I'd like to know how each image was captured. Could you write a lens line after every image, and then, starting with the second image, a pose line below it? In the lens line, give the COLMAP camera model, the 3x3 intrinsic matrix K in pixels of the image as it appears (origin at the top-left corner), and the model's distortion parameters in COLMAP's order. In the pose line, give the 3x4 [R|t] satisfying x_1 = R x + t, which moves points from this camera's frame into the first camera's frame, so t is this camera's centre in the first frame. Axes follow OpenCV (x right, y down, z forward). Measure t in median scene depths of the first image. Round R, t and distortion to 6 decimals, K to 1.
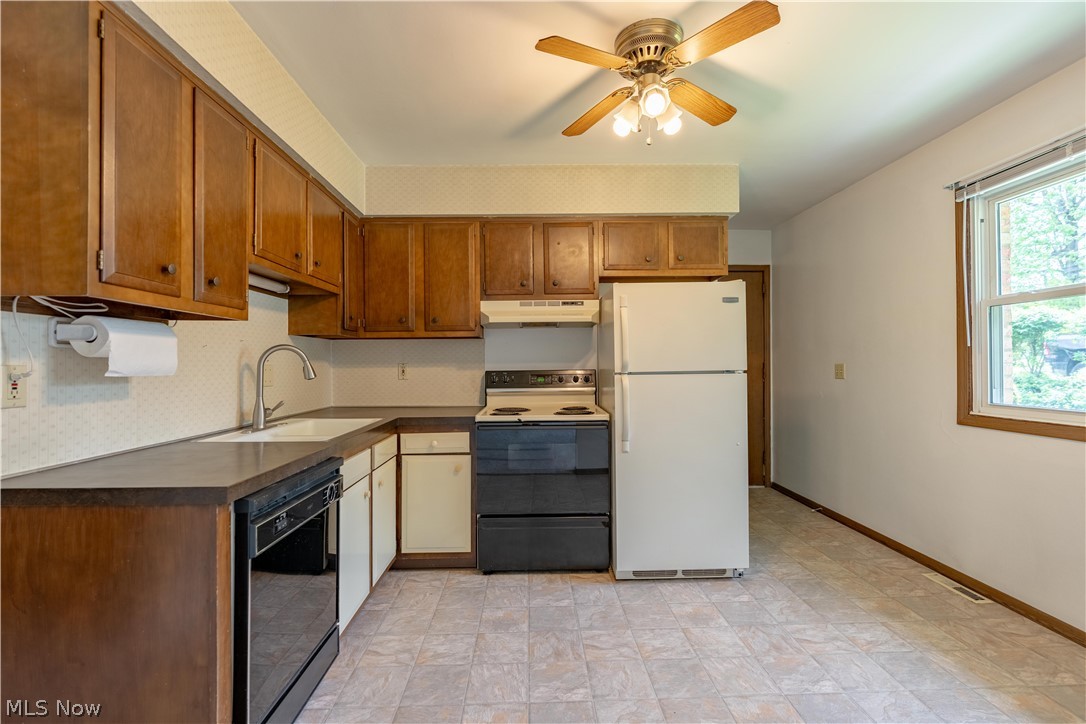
lens RADIAL K [[486.7, 0, 544.4], [0, 486.7, 361.4], [0, 0, 1]] dist [-0.002796, 0.001147]
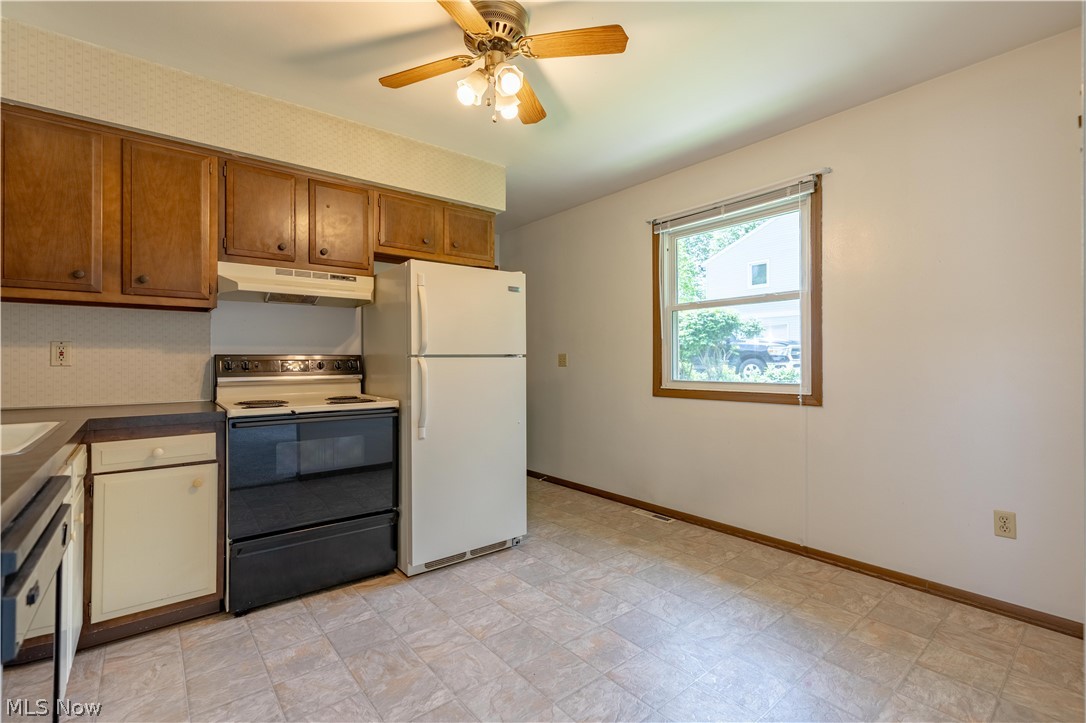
lens RADIAL K [[485.2, 0, 543.6], [0, 485.2, 358.8], [0, 0, 1]] dist [-0.002161, 0.000407]
pose [[0.791249, 0.009949, 0.611414, -0.217192], [-0.006682, 0.999949, -0.007625, 0.035019], [-0.611458, 0.001948, 0.791274, 0.102979]]
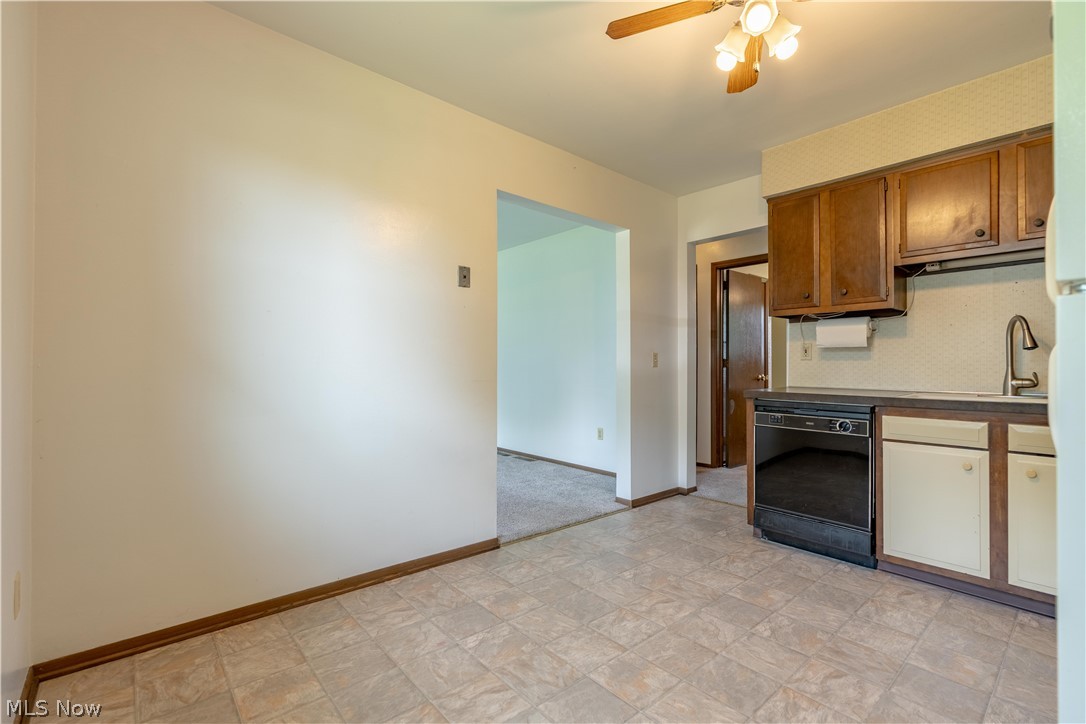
lens RADIAL K [[486.7, 0, 544.4], [0, 486.7, 361.4], [0, 0, 1]] dist [-0.002796, 0.001147]
pose [[-0.774836, -0.001638, -0.632160, 0.740926], [0.004293, 0.999960, -0.007853, 0.055474], [0.632148, -0.008799, -0.774798, 0.997092]]
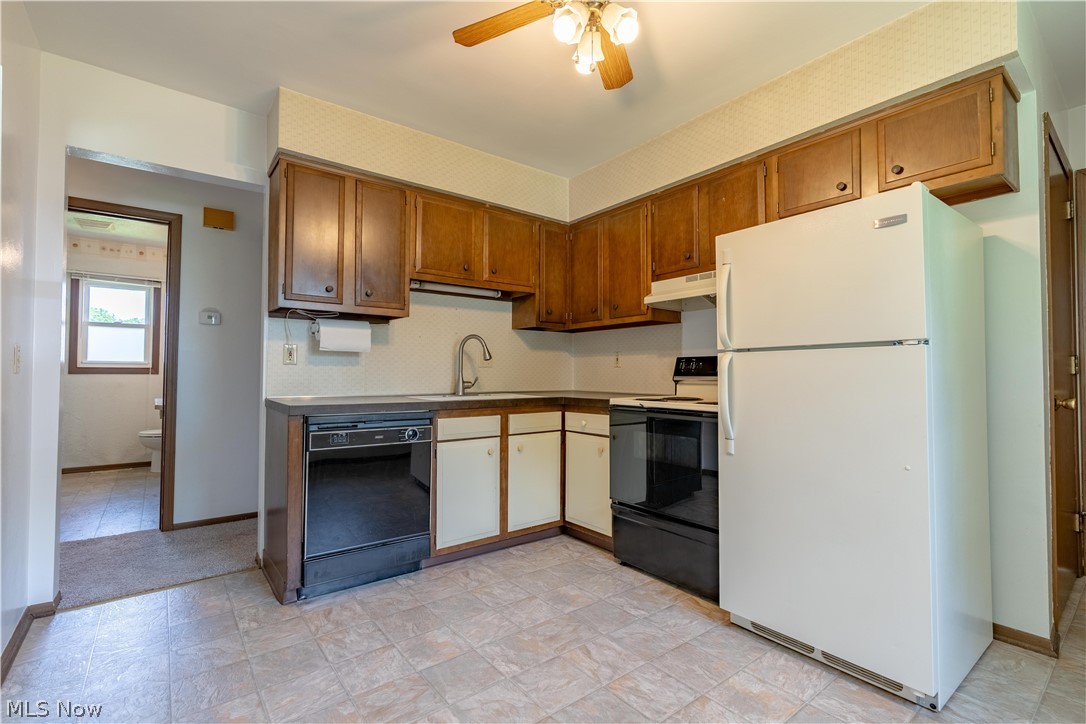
lens RADIAL K [[494.4, 0, 544.6], [0, 494.4, 360.8], [0, 0, 1]] dist [-0.000556, 0.000482]
pose [[0.591271, -0.011736, -0.806387, 0.598003], [-0.003954, 0.999840, -0.017451, 0.053167], [0.806463, 0.013506, 0.591130, 0.298102]]
